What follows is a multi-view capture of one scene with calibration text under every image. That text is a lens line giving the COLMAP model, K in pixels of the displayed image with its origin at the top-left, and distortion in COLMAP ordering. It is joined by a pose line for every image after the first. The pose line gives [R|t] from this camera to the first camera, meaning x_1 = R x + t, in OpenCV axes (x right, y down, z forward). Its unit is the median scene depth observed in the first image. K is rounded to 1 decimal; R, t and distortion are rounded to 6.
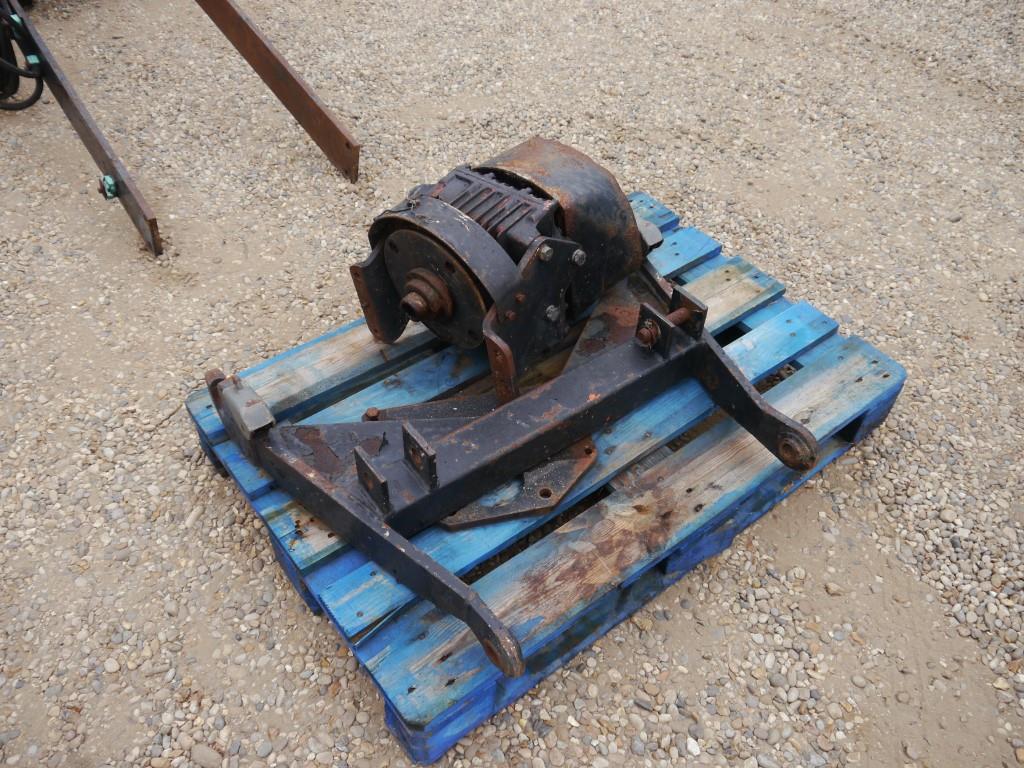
lens RADIAL K [[844.8, 0, 512.0], [0, 844.8, 384.0], [0, 0, 1]] dist [-0.034389, 0.012668]
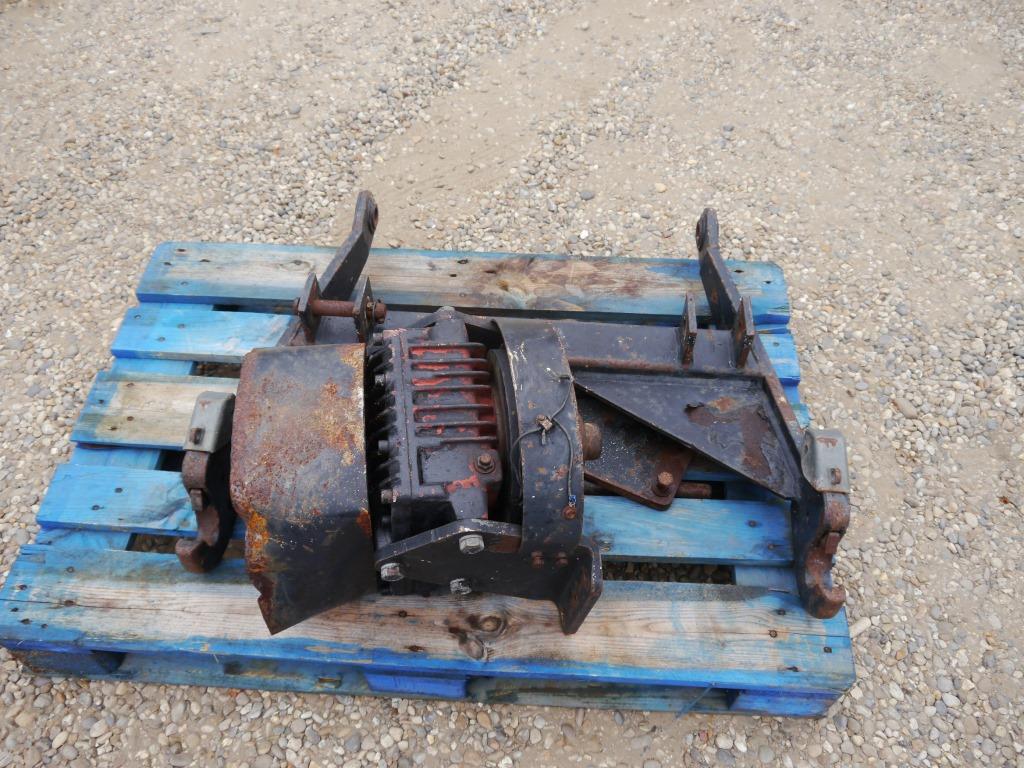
lens RADIAL K [[844.8, 0, 512.0], [0, 844.8, 384.0], [0, 0, 1]] dist [-0.034389, 0.012668]
pose [[-0.751580, -0.545638, 0.370685, -0.313812], [0.455138, -0.022193, 0.890144, -0.786298], [-0.477470, 0.837727, 0.265021, 0.784380]]
